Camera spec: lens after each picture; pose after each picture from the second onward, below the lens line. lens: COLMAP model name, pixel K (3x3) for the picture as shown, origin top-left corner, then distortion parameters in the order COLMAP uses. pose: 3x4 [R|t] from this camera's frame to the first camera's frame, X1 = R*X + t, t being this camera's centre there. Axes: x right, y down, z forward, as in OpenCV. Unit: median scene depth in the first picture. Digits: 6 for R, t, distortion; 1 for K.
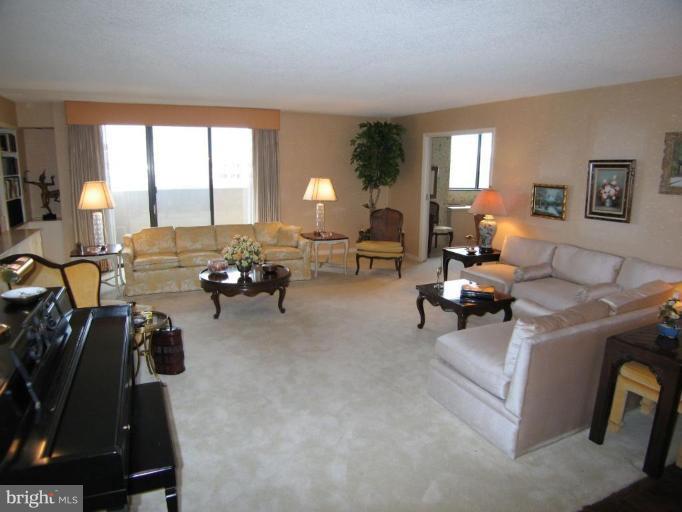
lens RADIAL K [[443.5, 0, 341.0], [0, 443.5, 256.0], [0, 0, 1]] dist [-0.147515, 0.073697]
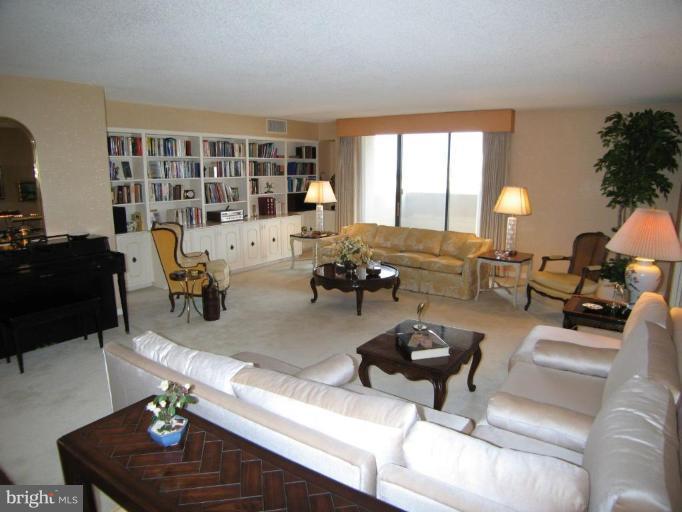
lens RADIAL K [[443.5, 0, 341.0], [0, 443.5, 256.0], [0, 0, 1]] dist [-0.147515, 0.073697]
pose [[0.510058, 0.153030, -0.846417, 0.476185], [-0.171156, 0.982425, 0.074480, -0.050708], [0.842939, 0.106880, 0.527286, 0.296477]]
